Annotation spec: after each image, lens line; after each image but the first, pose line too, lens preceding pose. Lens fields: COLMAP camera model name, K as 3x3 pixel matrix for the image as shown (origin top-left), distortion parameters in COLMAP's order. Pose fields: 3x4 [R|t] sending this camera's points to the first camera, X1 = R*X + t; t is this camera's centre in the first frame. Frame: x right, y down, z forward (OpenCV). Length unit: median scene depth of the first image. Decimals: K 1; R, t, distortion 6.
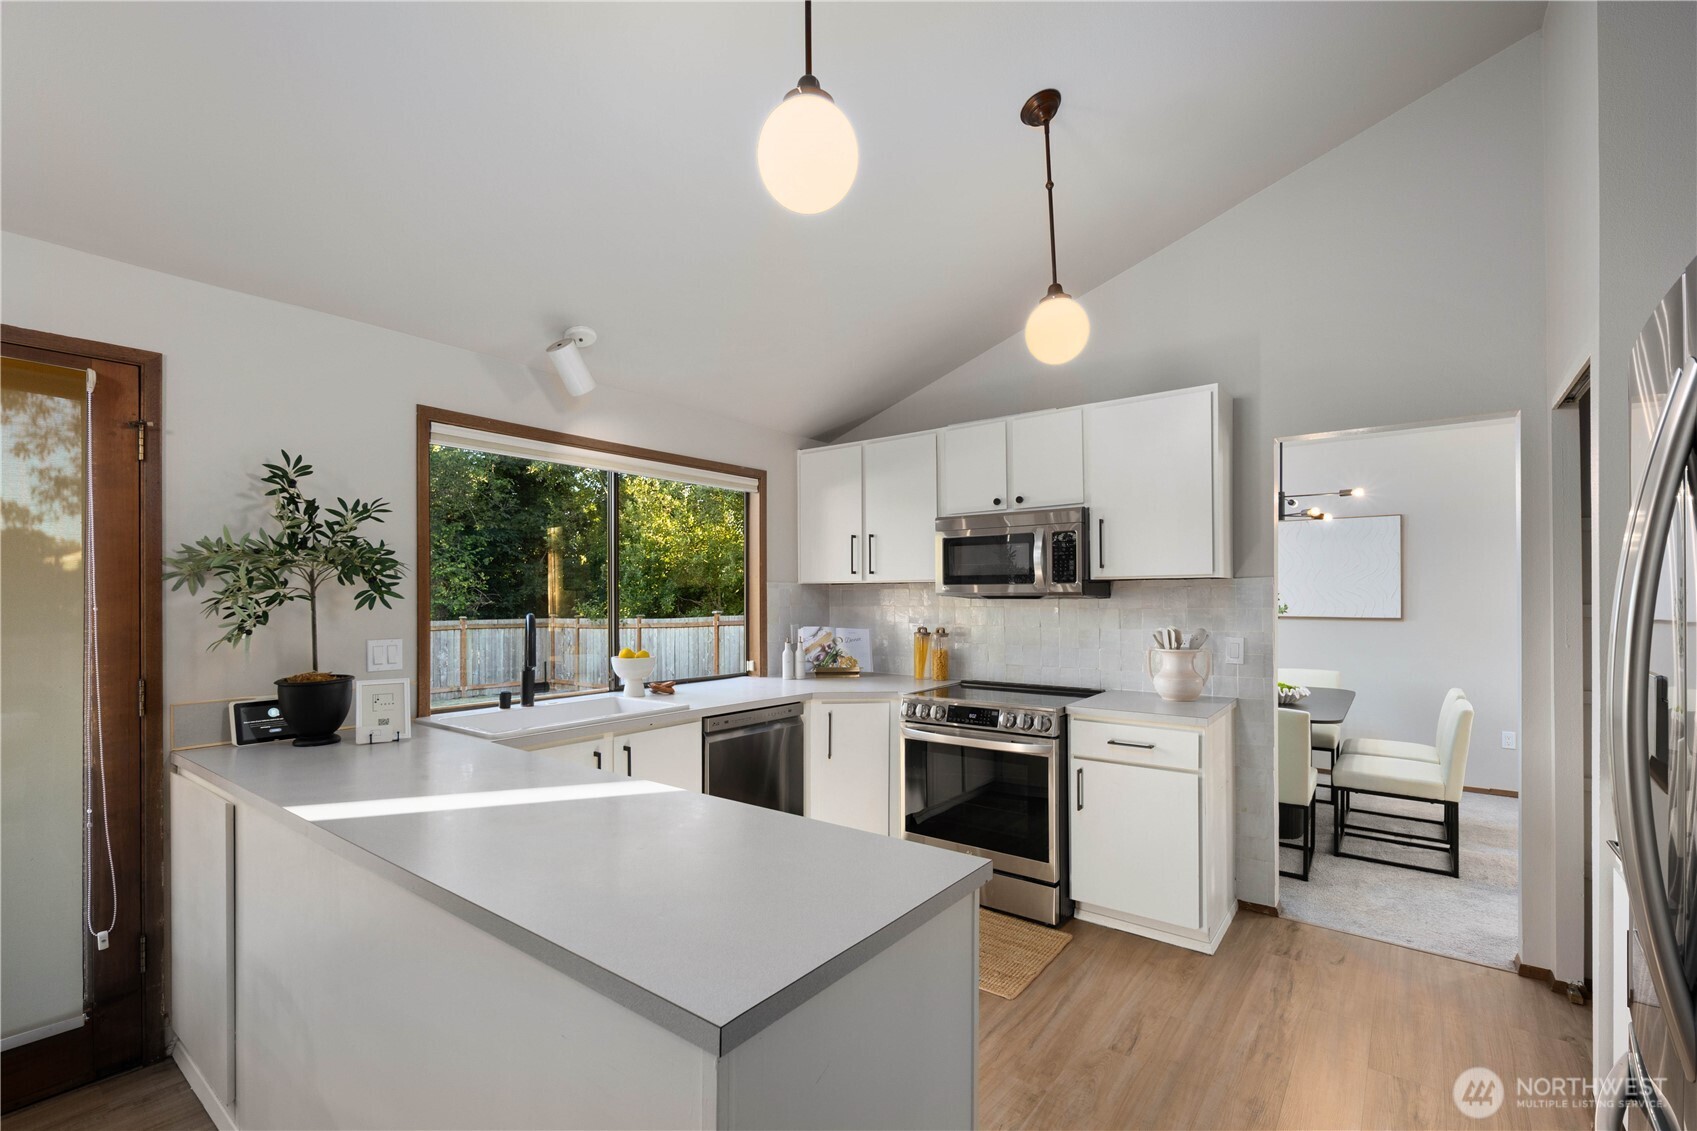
lens RADIAL K [[740.9, 0, 848.5], [0, 740.9, 565.5], [0, 0, 1]] dist [-0.000372, -0.000111]
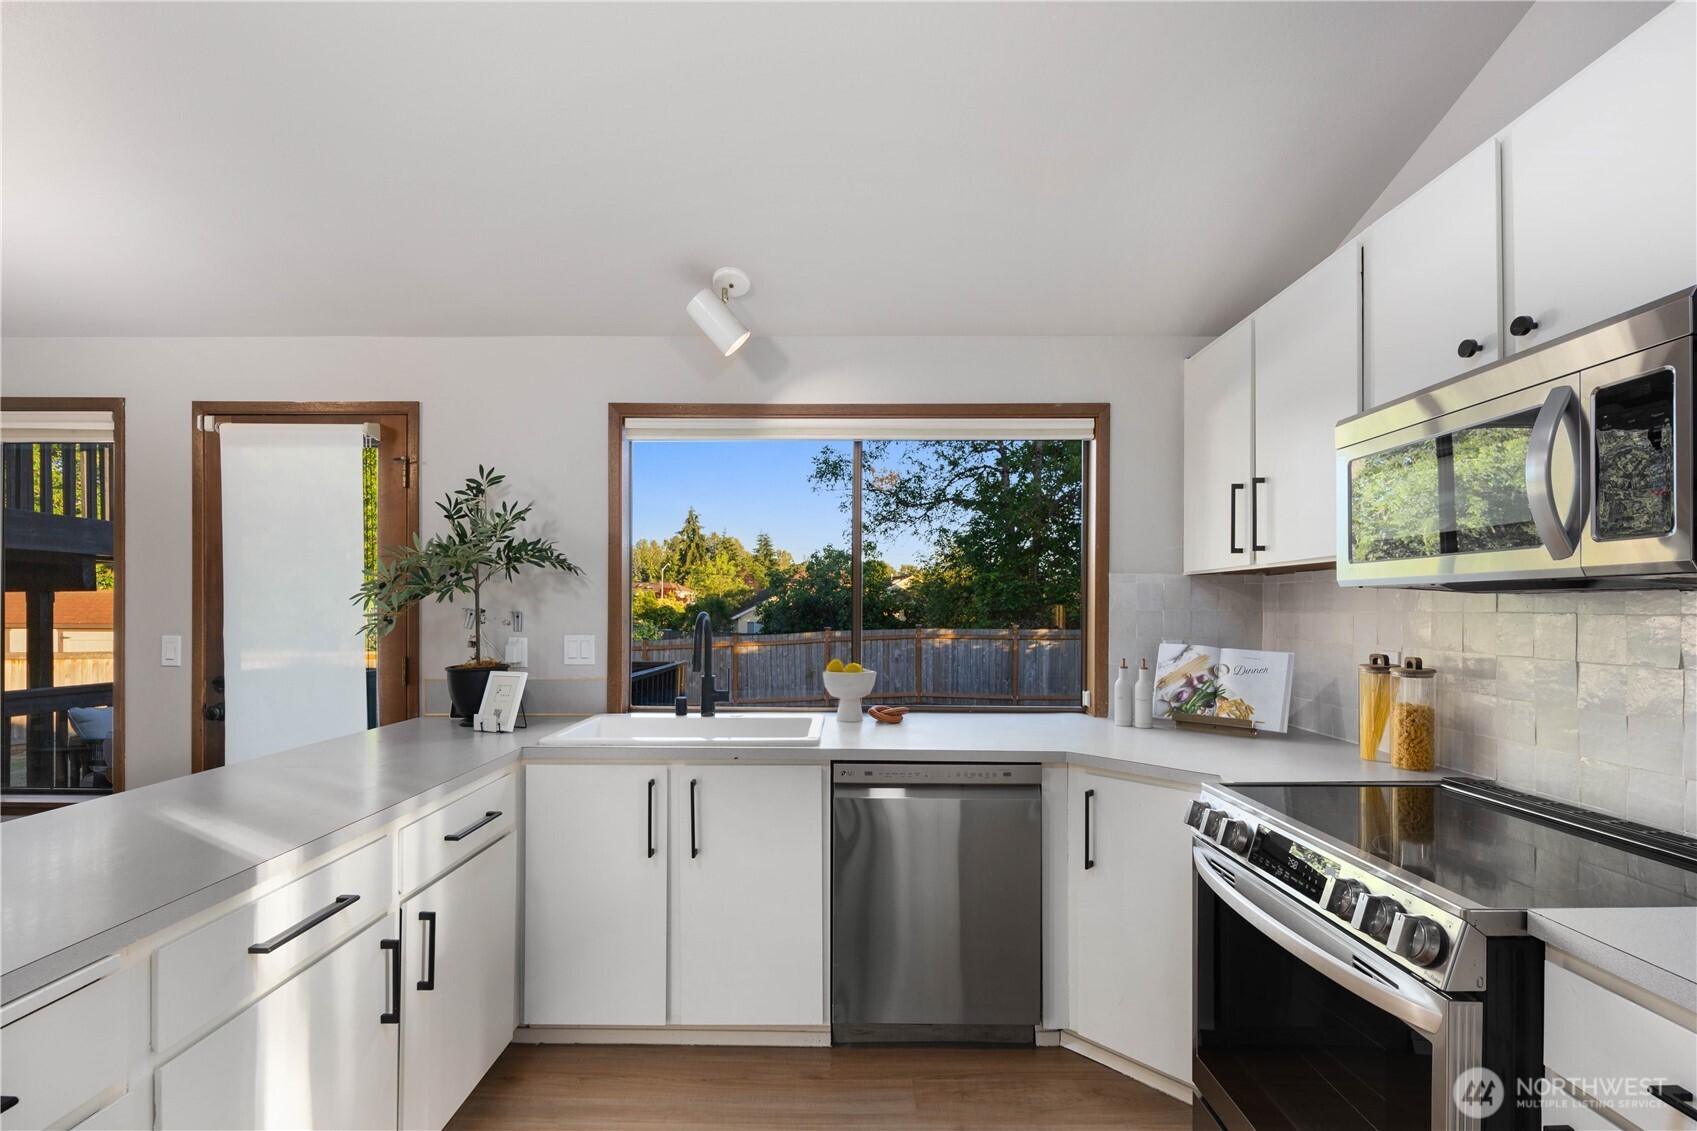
lens RADIAL K [[747.9, 0, 845.6], [0, 747.9, 601.0], [0, 0, 1]] dist [-0.000737, 0.000032]
pose [[0.607130, -0.005448, -0.794584, 0.280124], [0.030803, 0.999386, 0.016684, 0.029414], [0.794005, -0.034605, 0.606925, 0.426078]]
